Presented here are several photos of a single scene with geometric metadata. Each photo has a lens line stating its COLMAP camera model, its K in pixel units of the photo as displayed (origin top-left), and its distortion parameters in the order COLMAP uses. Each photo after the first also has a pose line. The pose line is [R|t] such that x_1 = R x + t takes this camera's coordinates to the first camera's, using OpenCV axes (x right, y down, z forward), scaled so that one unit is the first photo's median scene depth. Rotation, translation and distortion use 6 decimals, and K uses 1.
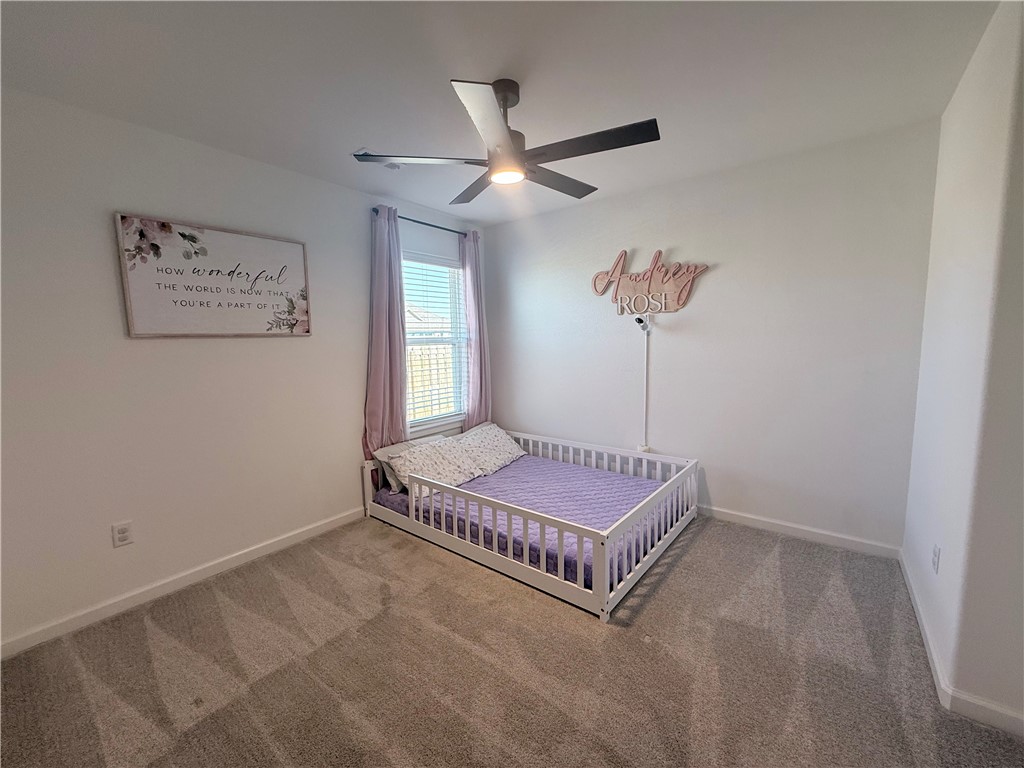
lens RADIAL K [[410.2, 0, 511.1], [0, 410.2, 384.4], [0, 0, 1]] dist [-0.000253, -0.000269]
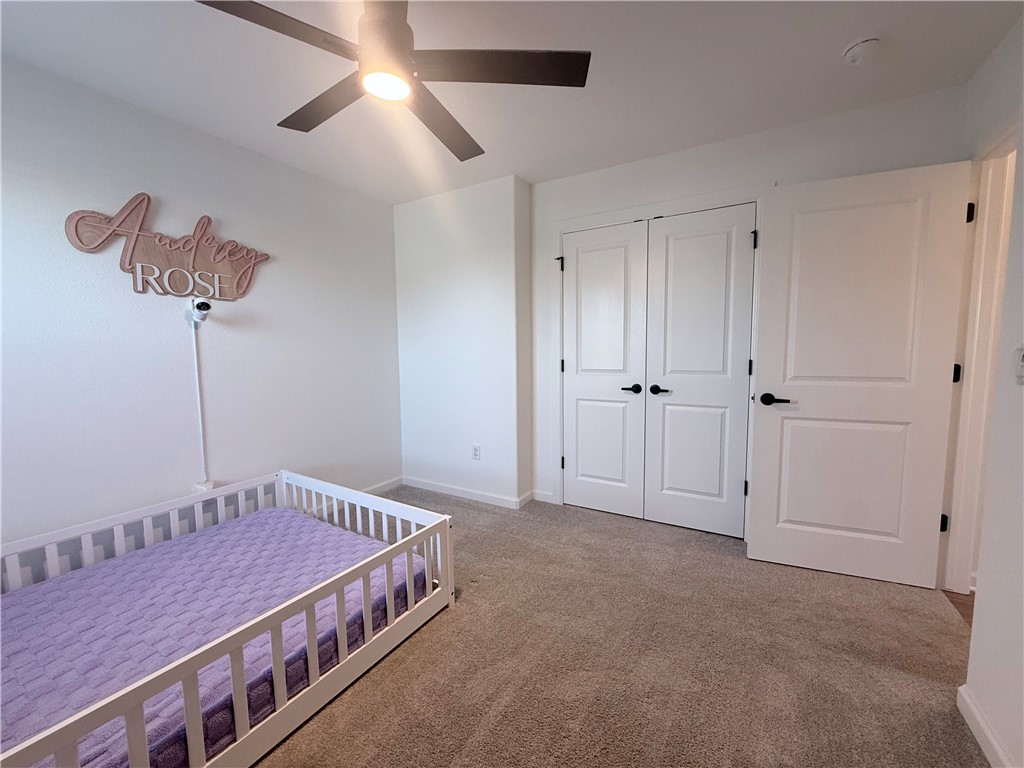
lens RADIAL K [[410.2, 0, 511.1], [0, 410.2, 384.4], [0, 0, 1]] dist [-0.000253, -0.000269]
pose [[-0.127517, -0.063344, 0.989812, -0.470586], [0.121632, 0.989427, 0.078989, -0.011476], [-0.984350, 0.130465, -0.118464, 0.566336]]
